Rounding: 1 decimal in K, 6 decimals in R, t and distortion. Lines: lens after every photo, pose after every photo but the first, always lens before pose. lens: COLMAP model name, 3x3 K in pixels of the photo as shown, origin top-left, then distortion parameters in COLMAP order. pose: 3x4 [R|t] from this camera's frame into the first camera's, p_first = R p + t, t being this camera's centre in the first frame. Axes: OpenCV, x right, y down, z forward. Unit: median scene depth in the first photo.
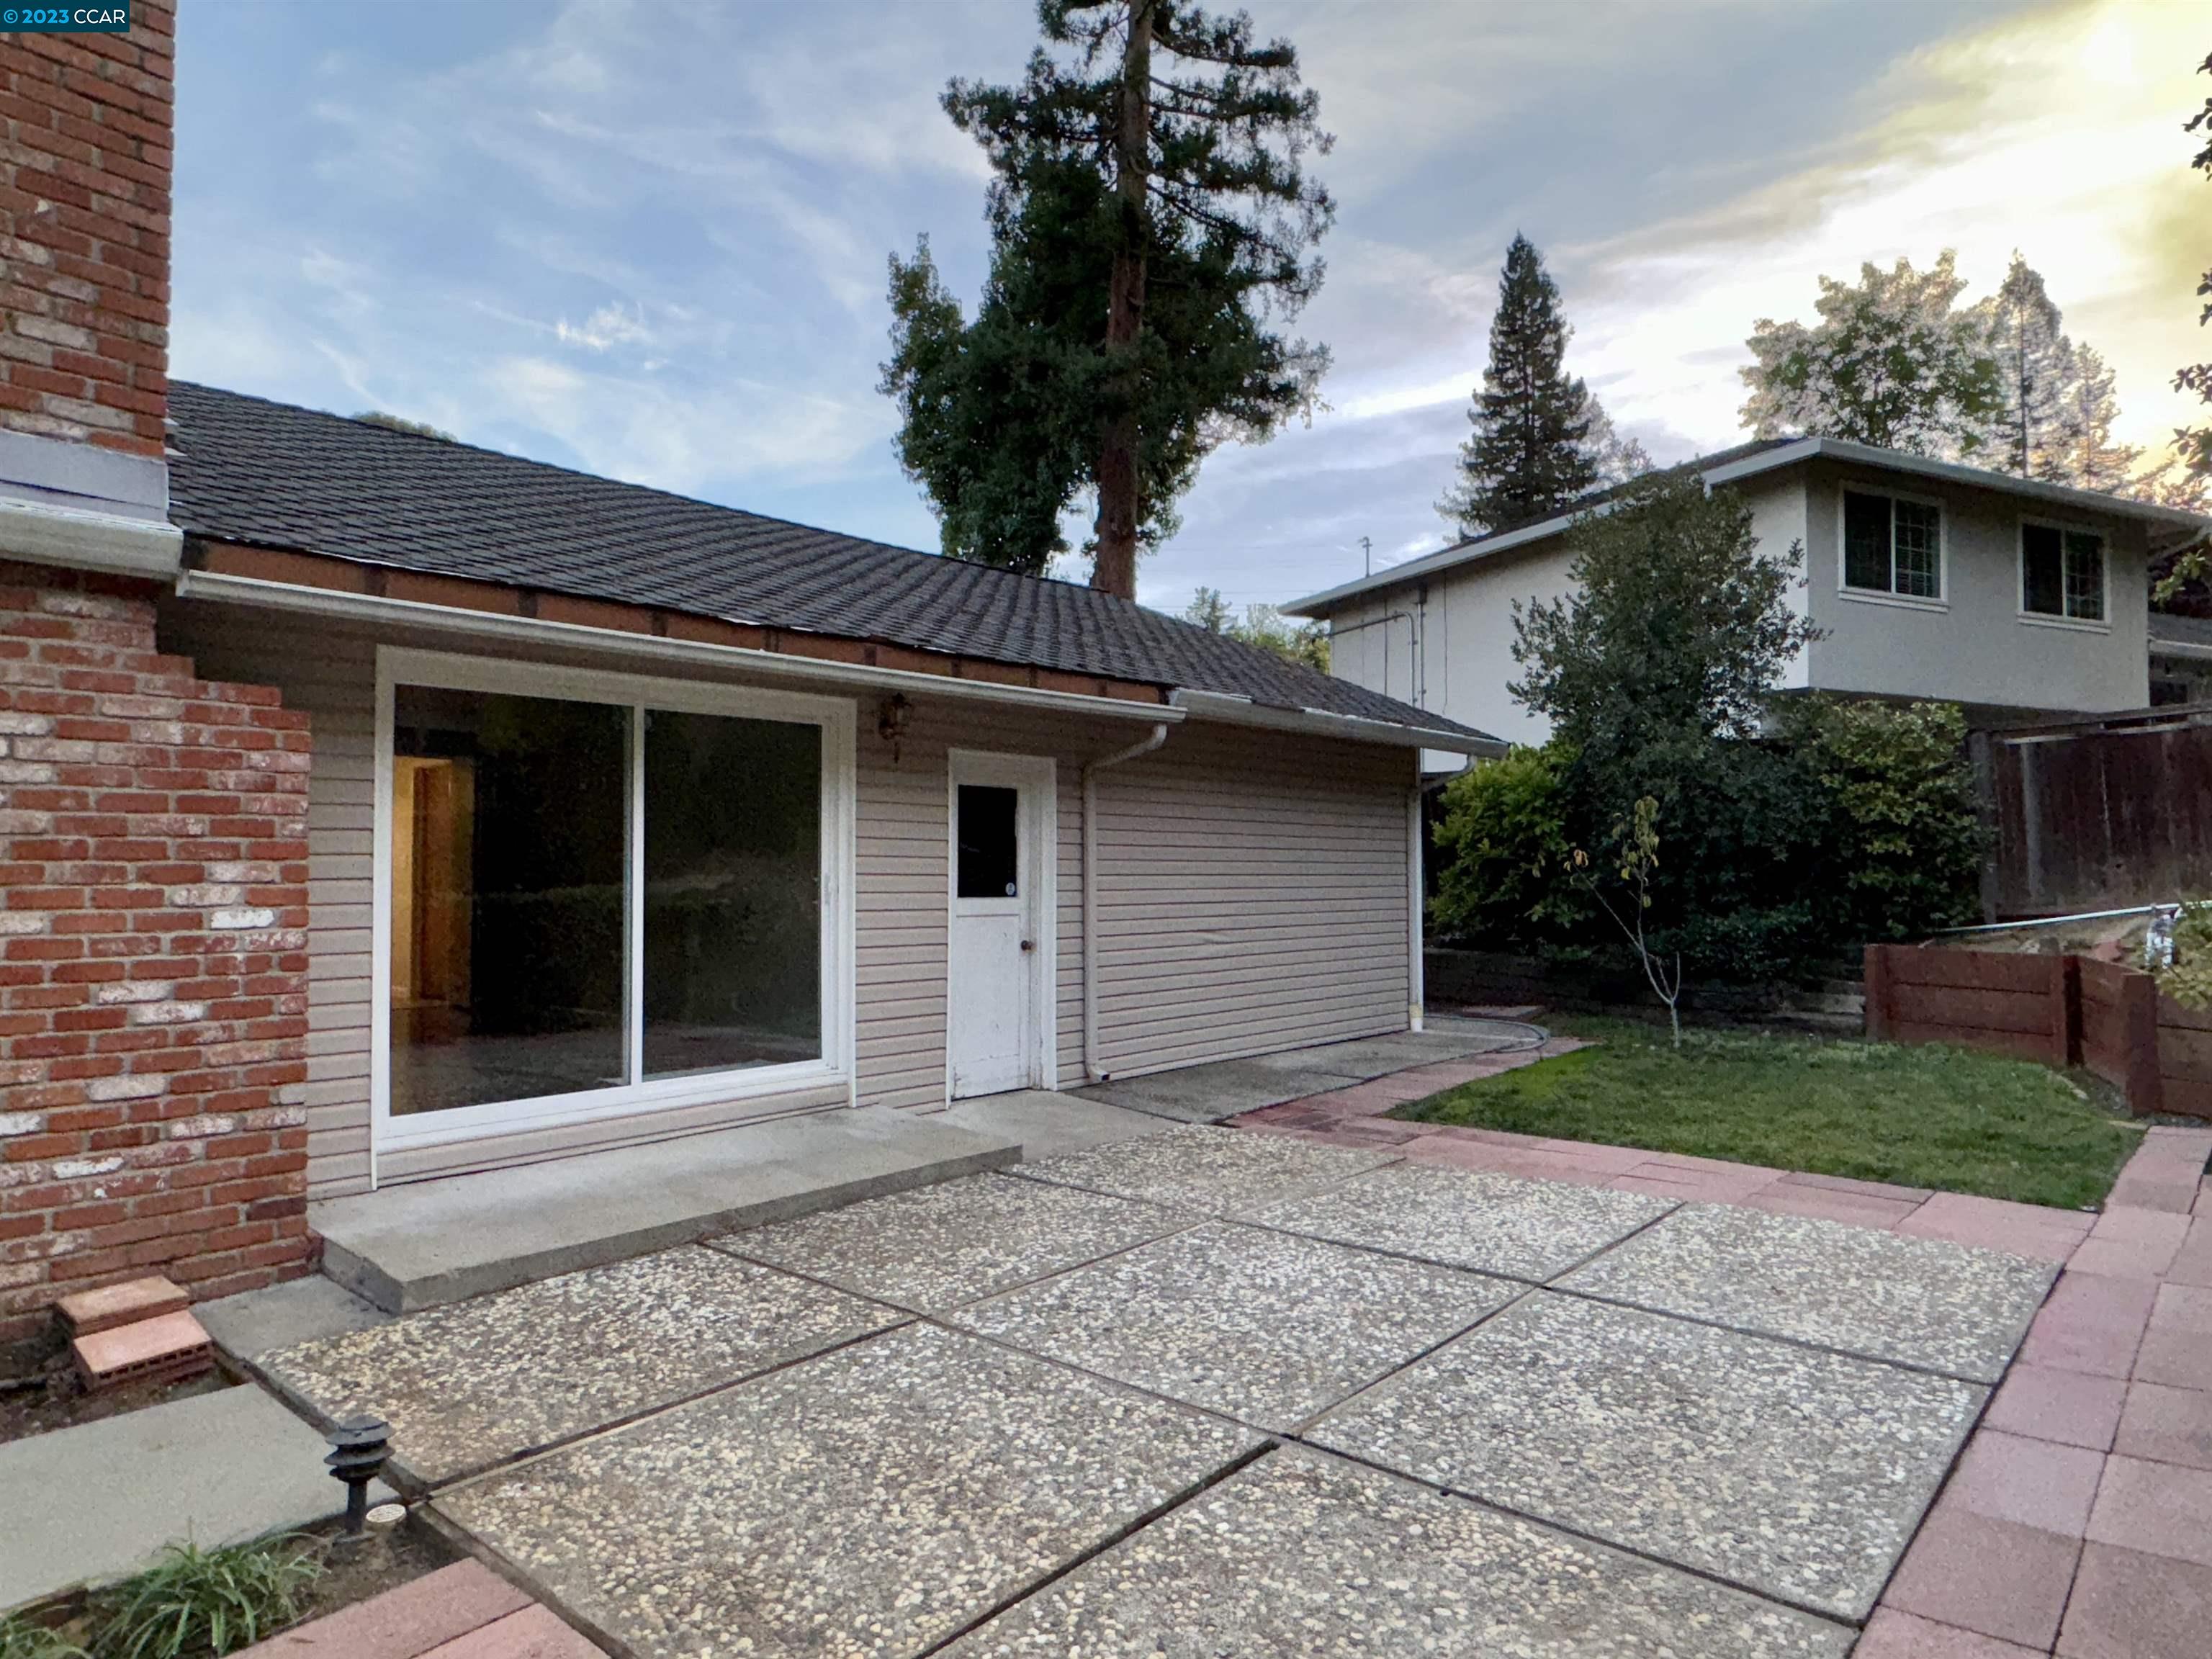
lens RADIAL K [[1385.7, 0, 1103.5], [0, 1385.7, 830.5], [0, 0, 1]] dist [-0.004821, 0.002060]
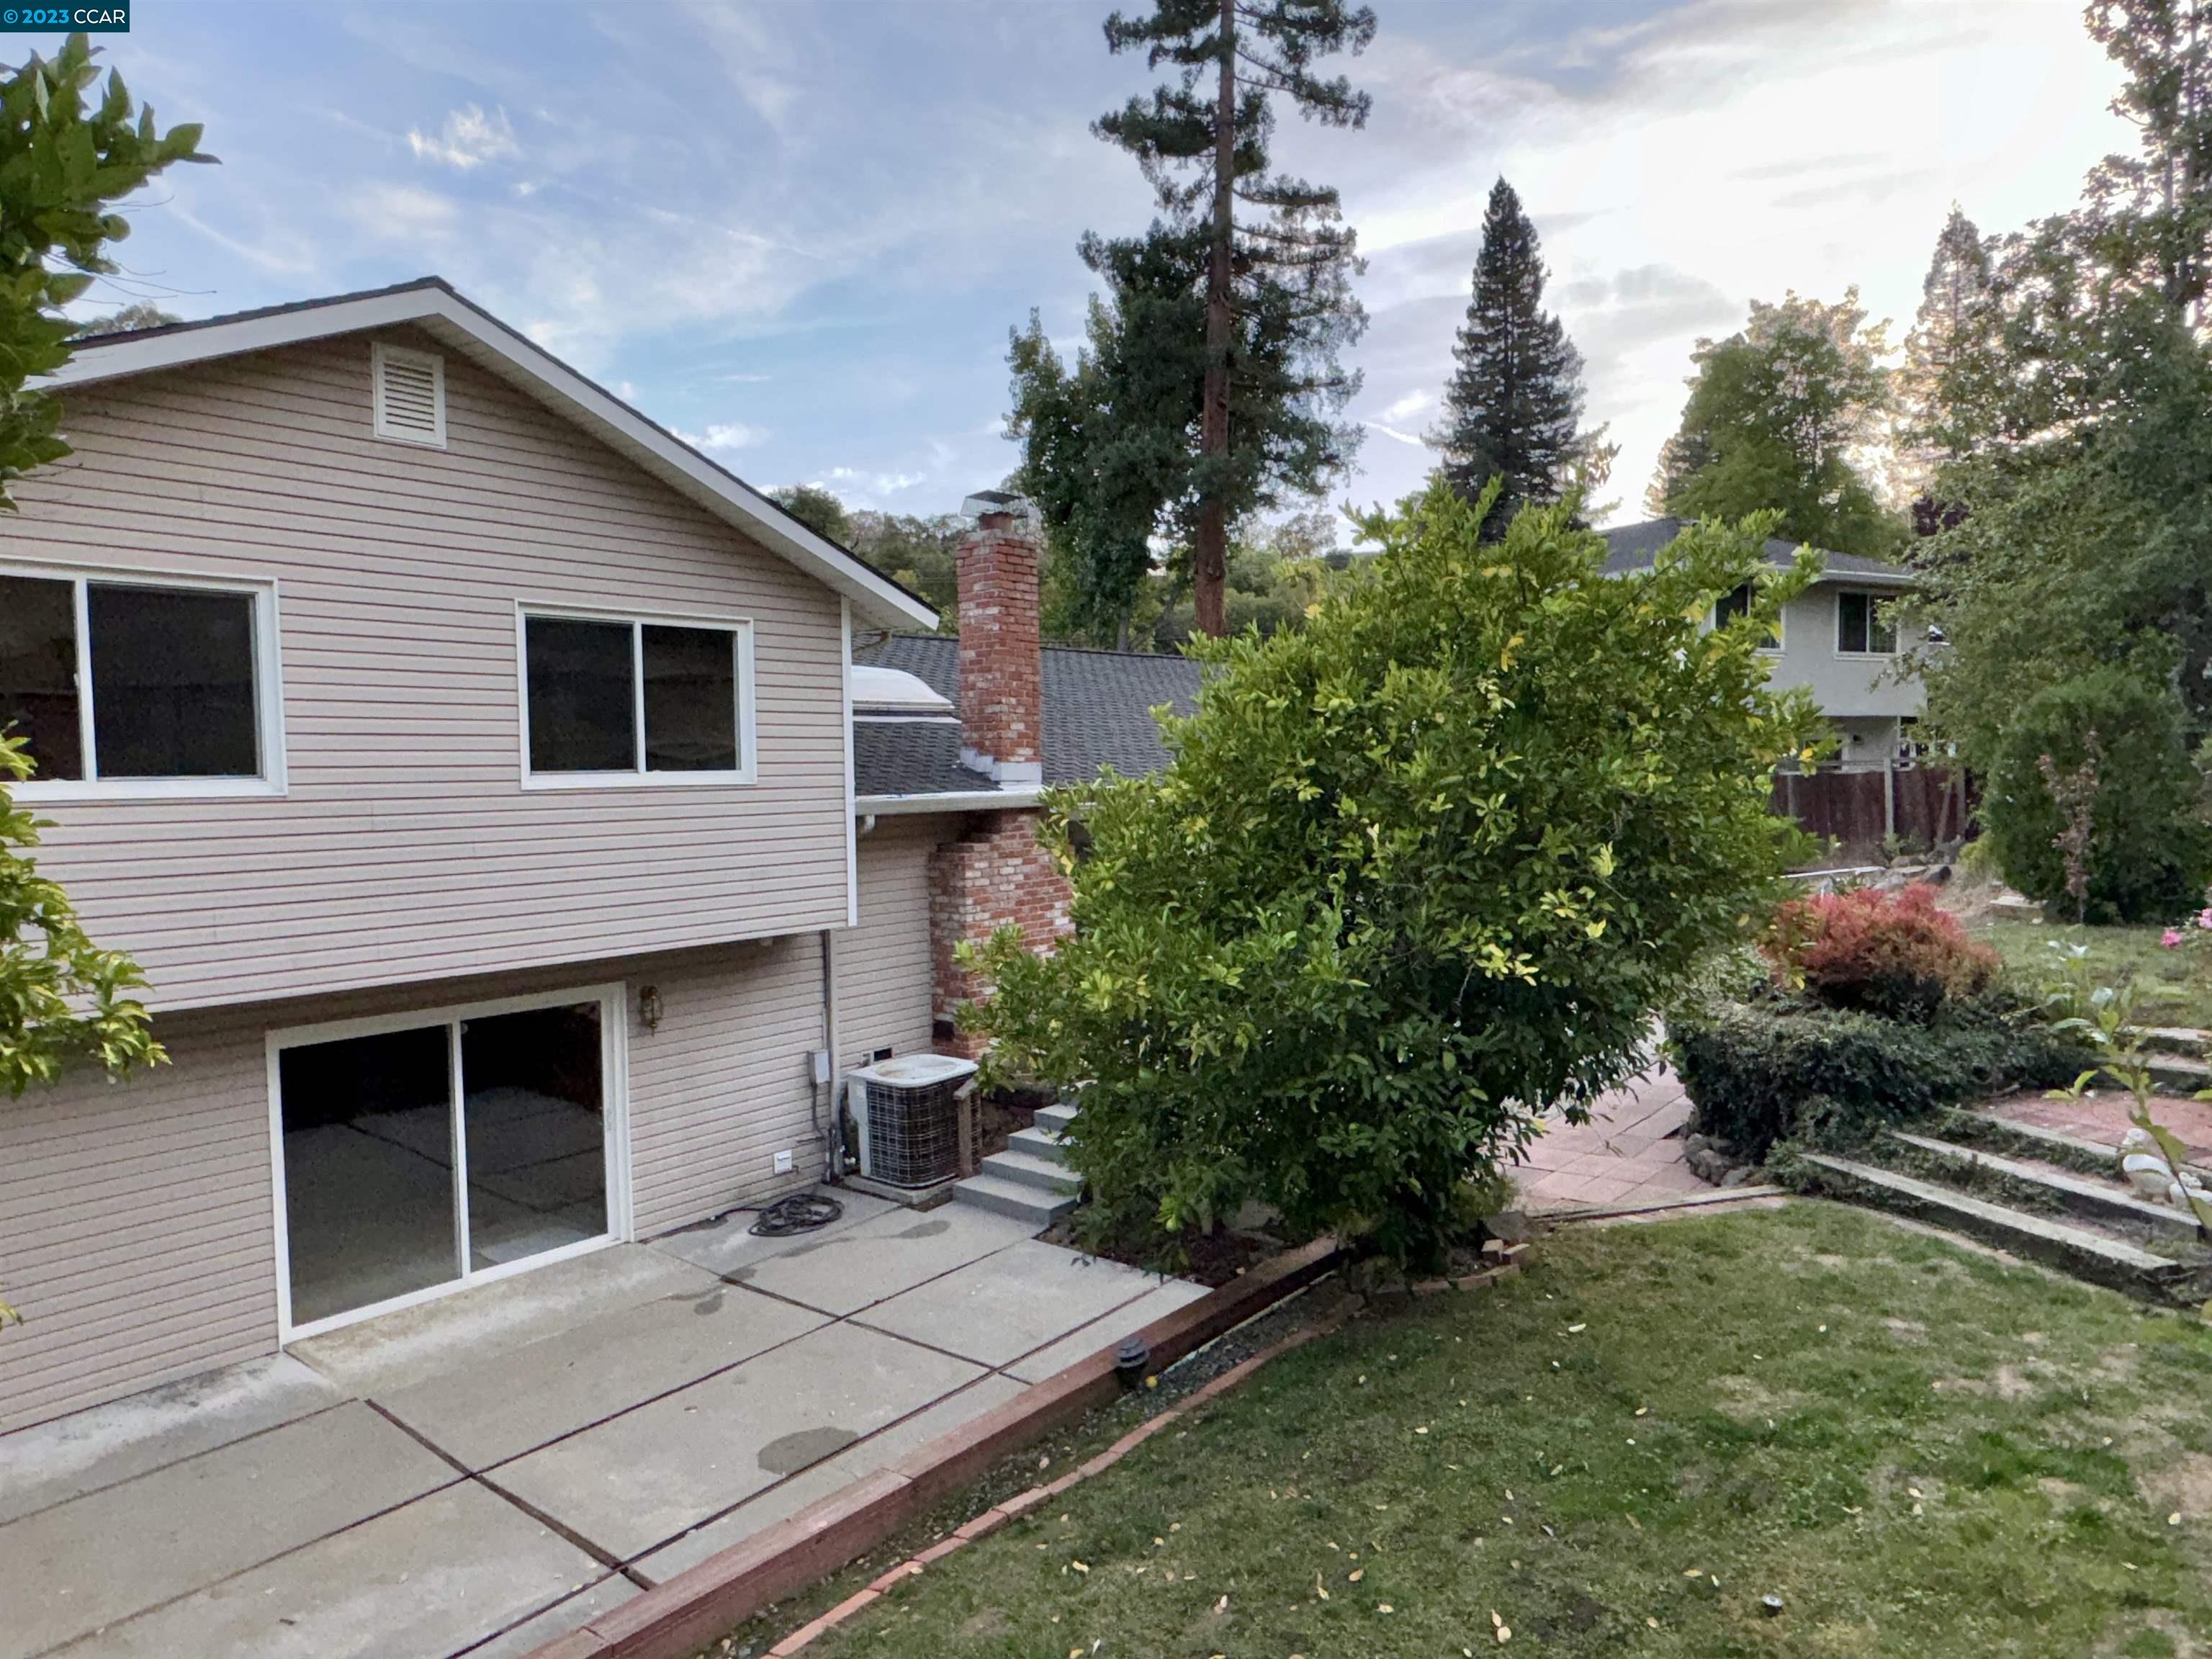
lens RADIAL K [[1385.7, 0, 1103.5], [0, 1385.7, 830.5], [0, 0, 1]] dist [-0.004821, 0.002060]
pose [[0.999741, -0.014978, 0.017149, -0.298279], [0.013552, 0.996667, 0.080446, -0.177140], [-0.018297, -0.080193, 0.996611, -0.919475]]
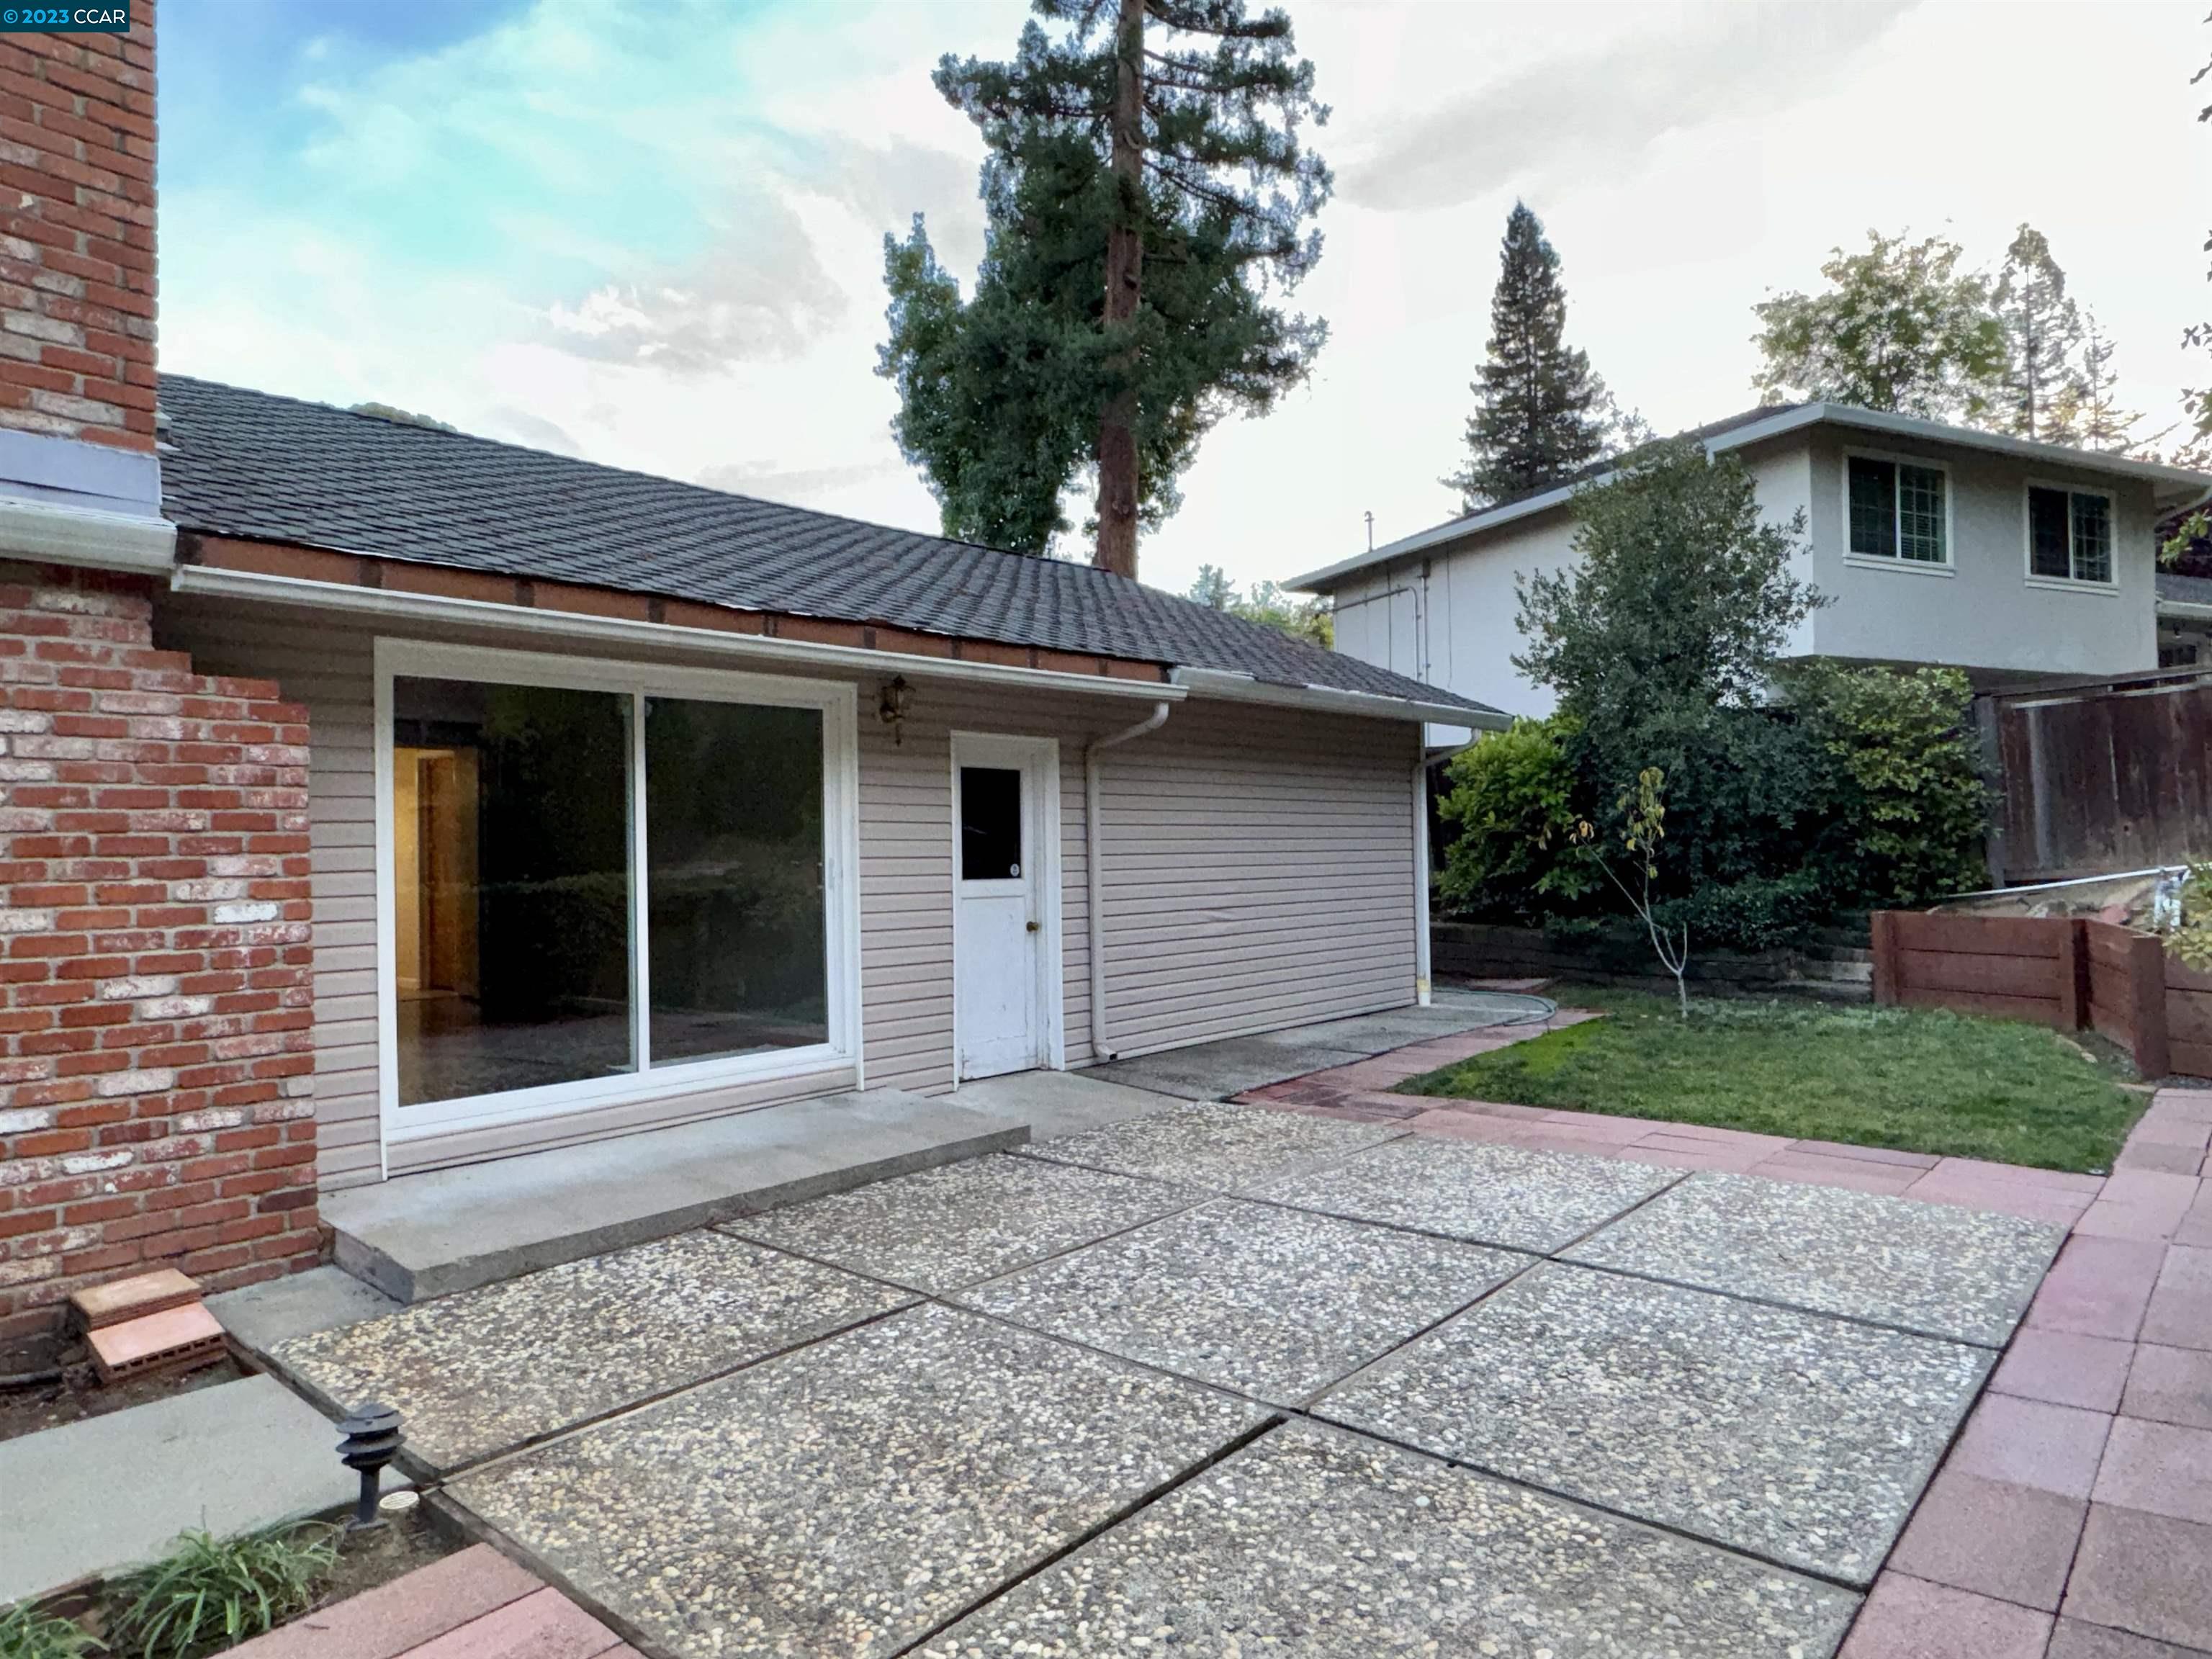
lens RADIAL K [[1385.6, 0, 1106.0], [0, 1385.6, 829.5], [0, 0, 1]] dist [-0.004871, 0.002293]
pose [[0.999851, -0.016778, -0.004021, 0.002738], [0.016832, 0.999765, 0.013659, 0.000194], [0.003791, -0.013725, 0.999899, 0.000733]]
